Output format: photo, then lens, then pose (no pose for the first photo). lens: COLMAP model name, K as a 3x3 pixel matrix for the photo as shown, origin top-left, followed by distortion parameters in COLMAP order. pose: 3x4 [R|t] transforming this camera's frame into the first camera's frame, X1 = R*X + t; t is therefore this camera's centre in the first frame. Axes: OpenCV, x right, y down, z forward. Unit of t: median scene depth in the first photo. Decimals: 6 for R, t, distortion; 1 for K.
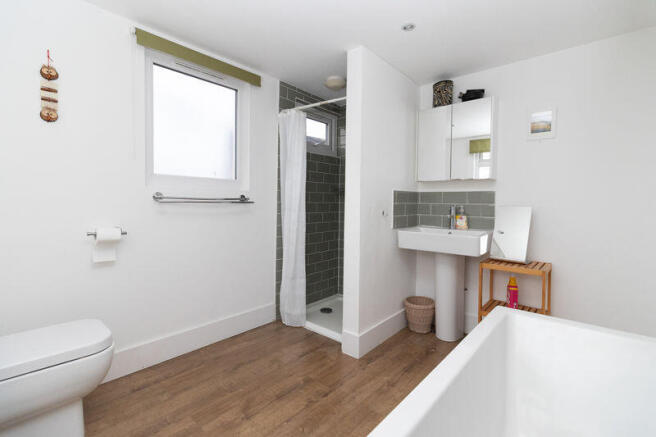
lens RADIAL K [[299.6, 0, 329.7], [0, 299.6, 217.7], [0, 0, 1]] dist [-0.003523, 0.000188]
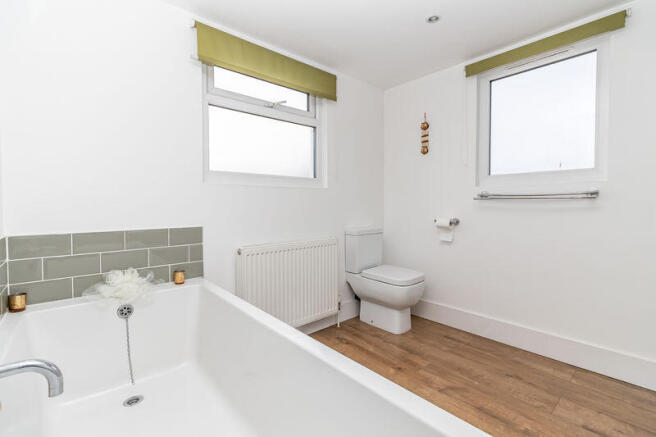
lens RADIAL K [[299.6, 0, 329.8], [0, 299.6, 215.1], [0, 0, 1]] dist [-0.003523, 0.000188]
pose [[-0.138440, 0.022779, -0.990109, 0.734425], [-0.050252, 0.998286, 0.029994, 0.007155], [0.989095, 0.053907, -0.137058, 0.603872]]
